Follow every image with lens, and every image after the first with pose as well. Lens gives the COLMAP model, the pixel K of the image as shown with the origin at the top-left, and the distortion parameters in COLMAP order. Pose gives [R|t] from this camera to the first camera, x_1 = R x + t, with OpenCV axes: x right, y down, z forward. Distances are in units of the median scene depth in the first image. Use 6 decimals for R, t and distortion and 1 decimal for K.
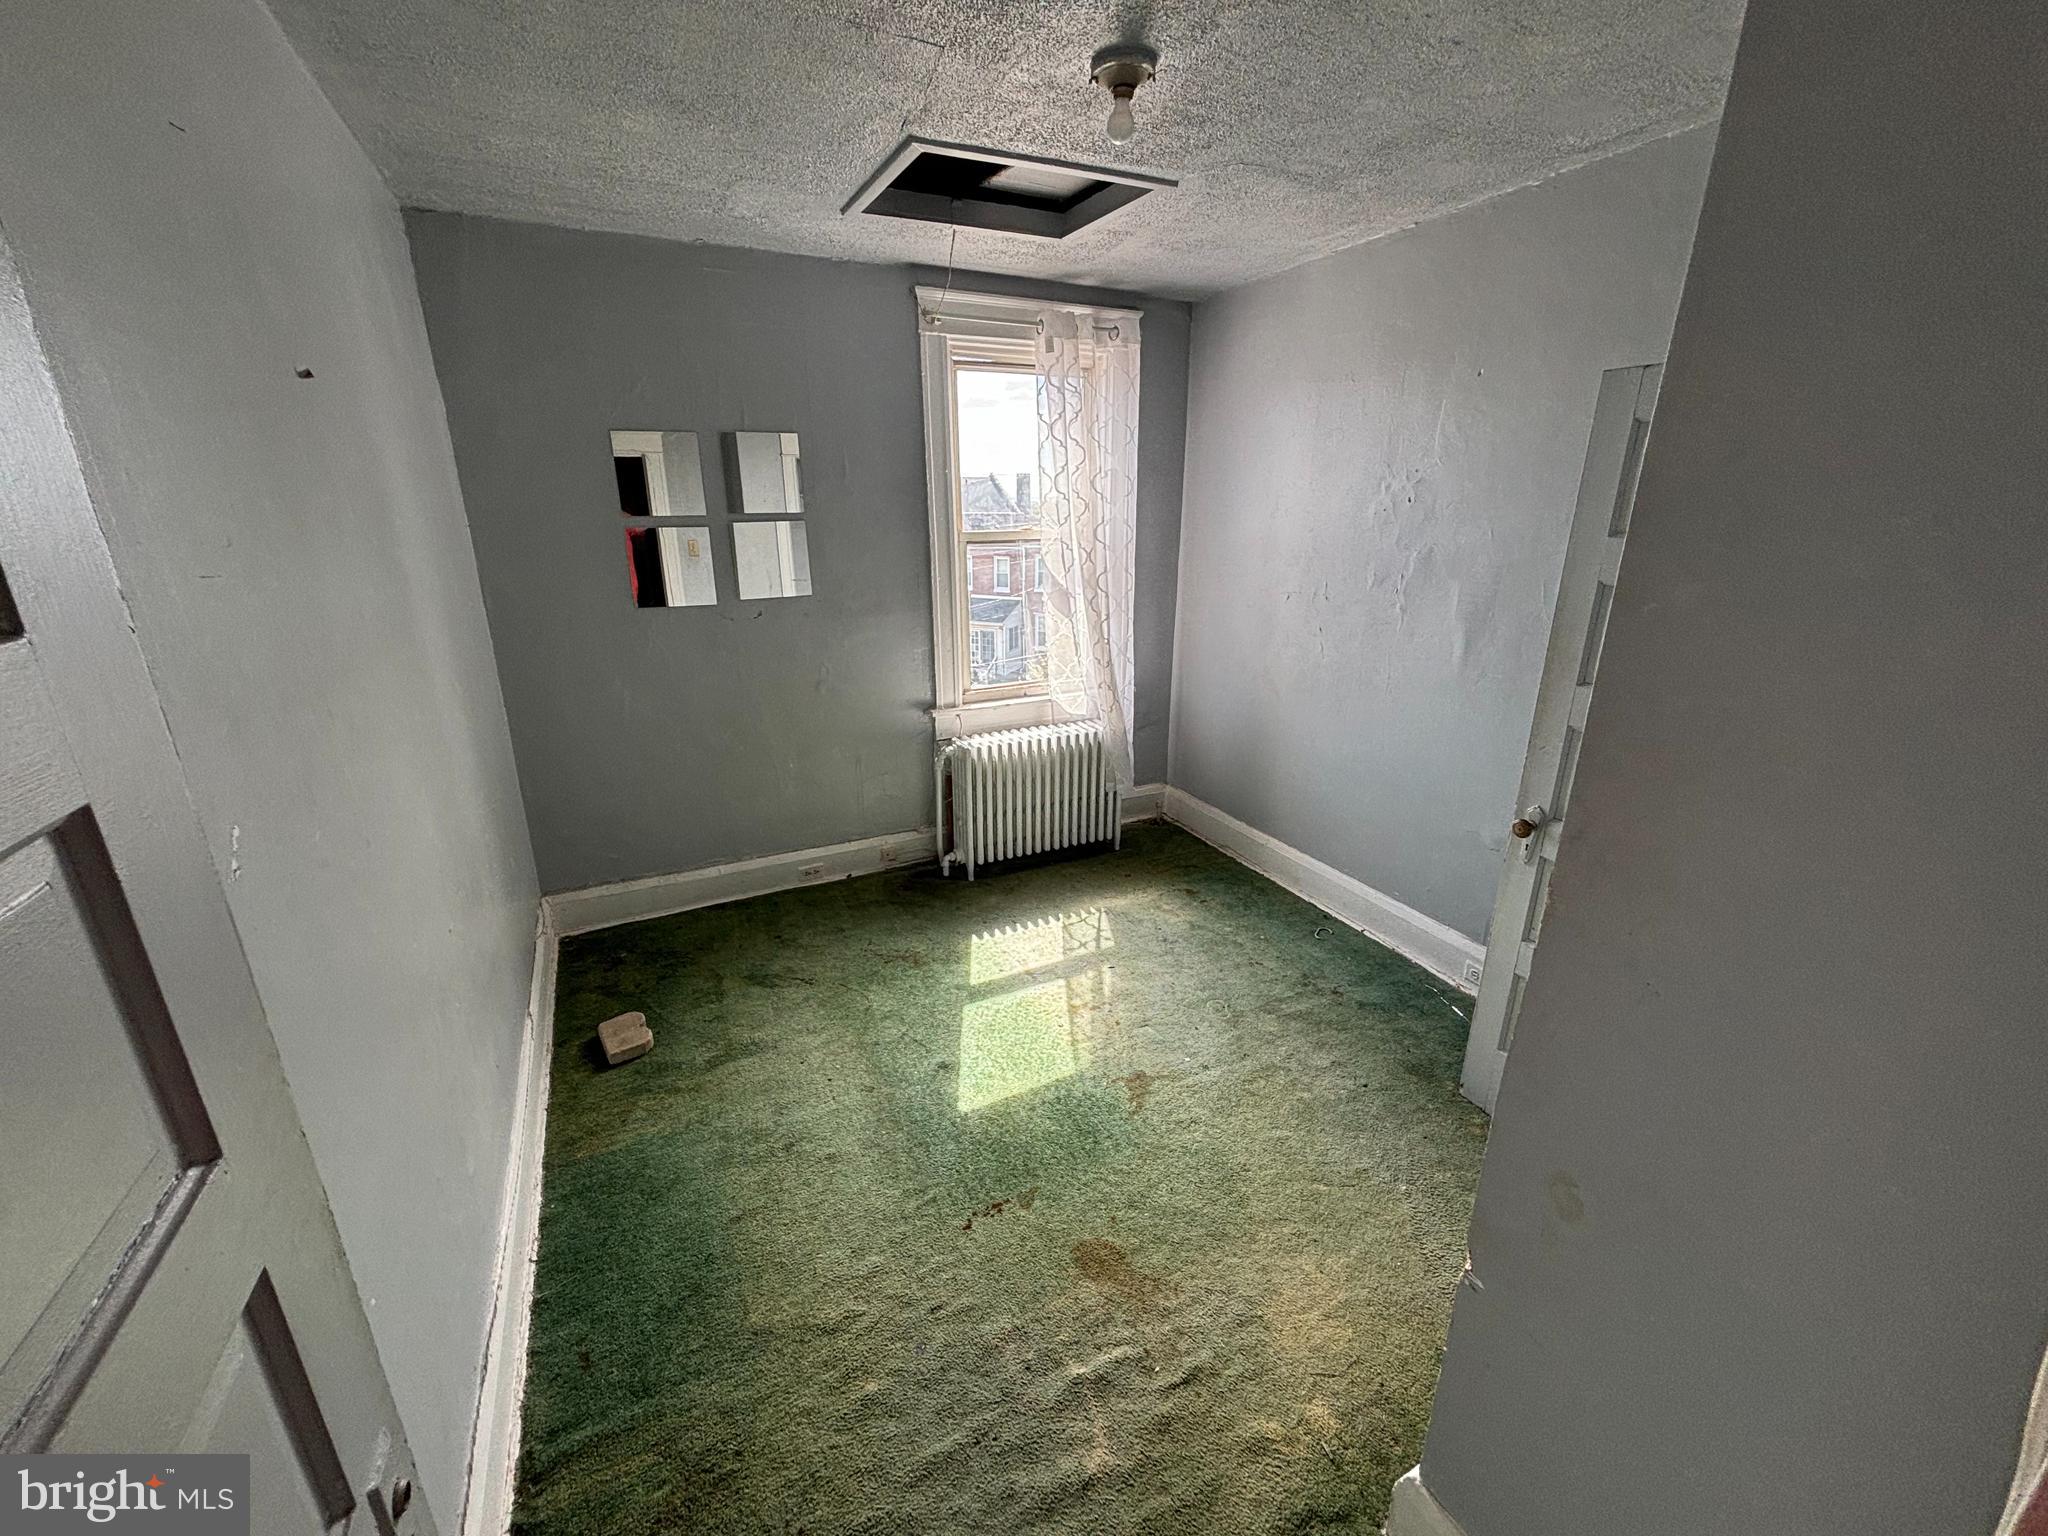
lens RADIAL K [[826.0, 0, 1018.8], [0, 826.0, 765.0], [0, 0, 1]] dist [0.002703, 0.000800]
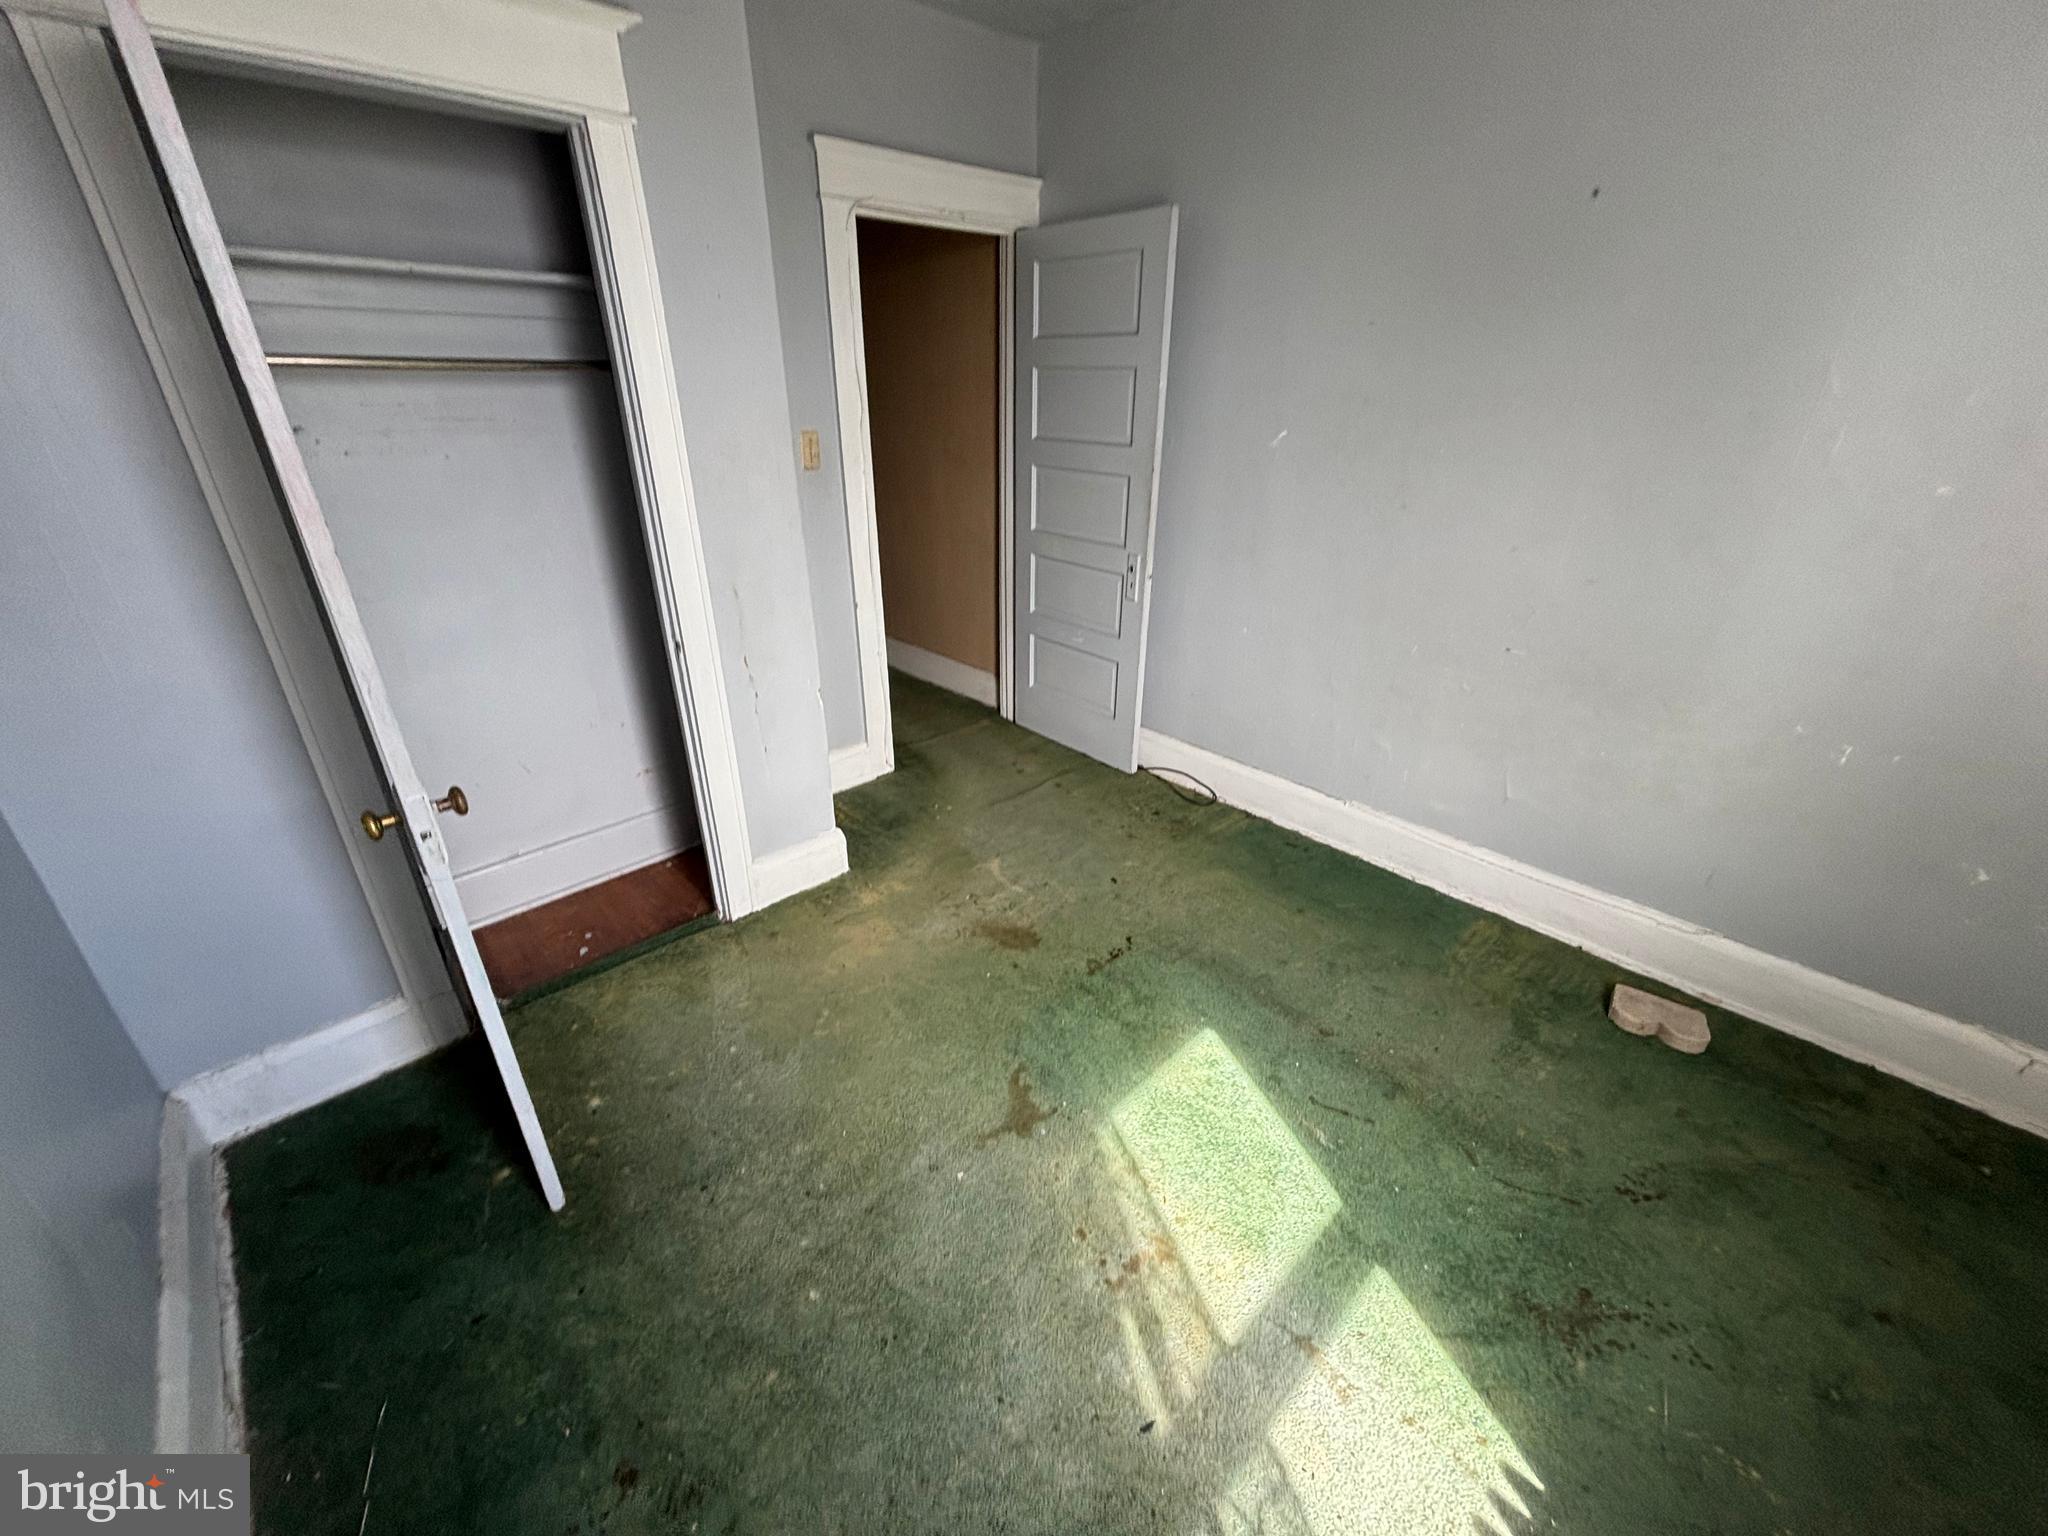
lens RADIAL K [[826.0, 0, 1018.8], [0, 826.0, 765.0], [0, 0, 1]] dist [0.002703, 0.000800]
pose [[-0.956725, 0.125468, -0.262556, 0.256003], [-0.091800, 0.726063, 0.681473, -0.296178], [0.276135, 0.676085, -0.683124, 1.088773]]
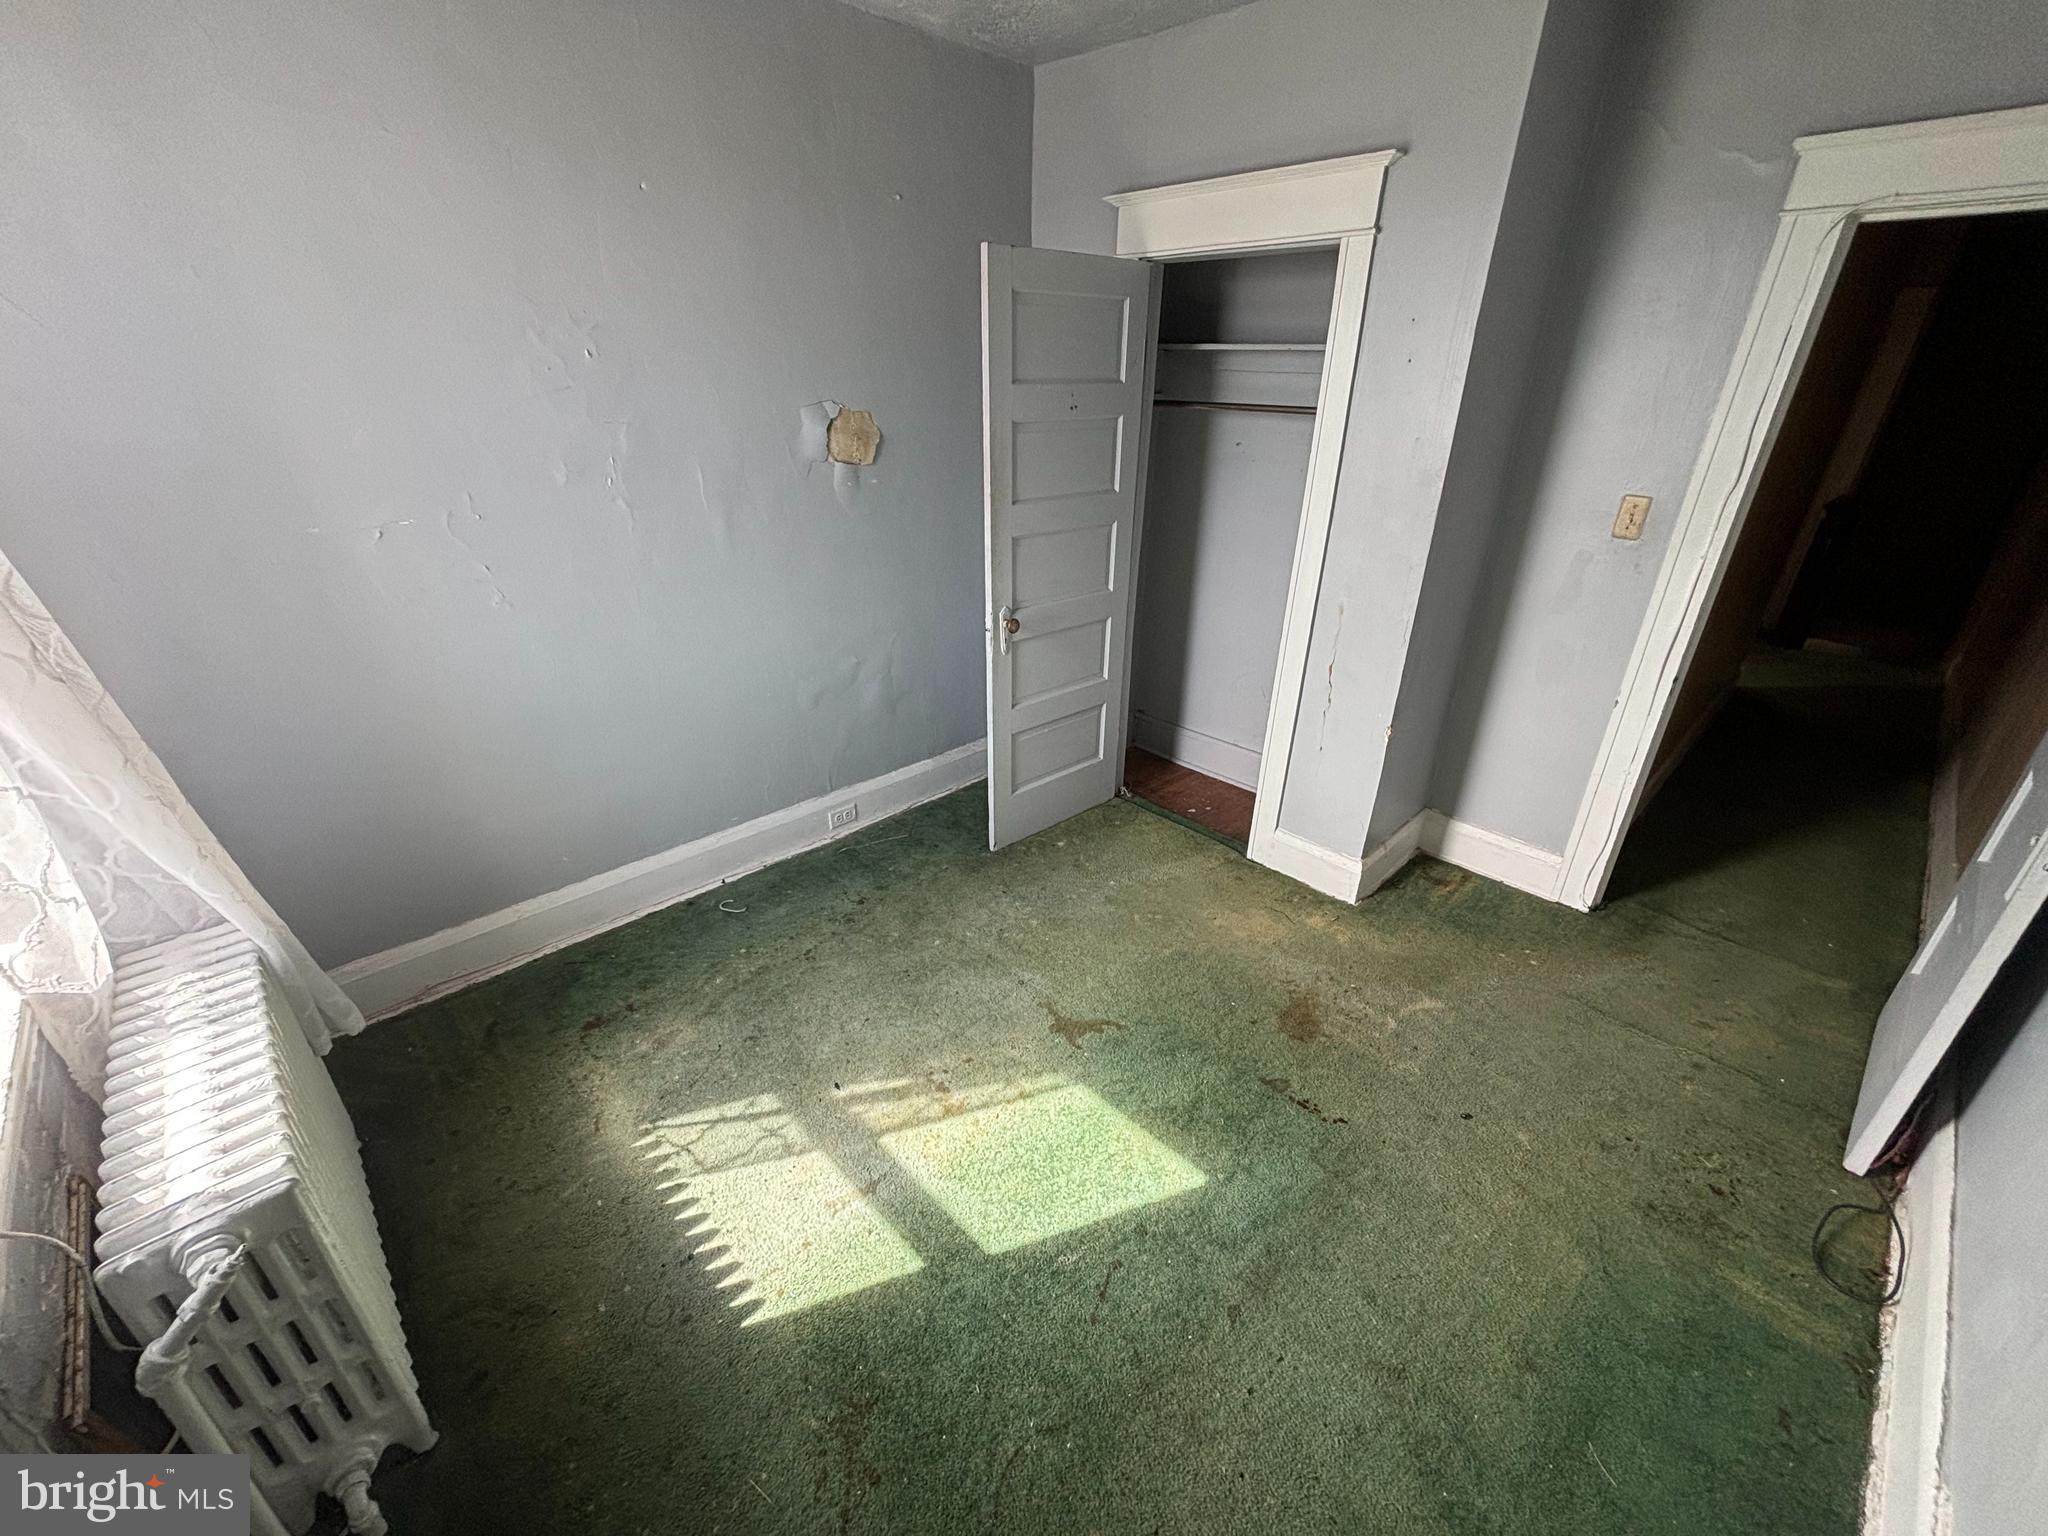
lens RADIAL K [[820.1, 0, 1024.0], [0, 820.1, 768.0], [0, 0, 1]] dist [0.002259, -0.002959]
pose [[-0.310673, -0.414498, 0.855379, -0.415091], [0.286341, 0.817293, 0.500041, -0.267236], [-0.906361, 0.400279, -0.135223, 0.887592]]
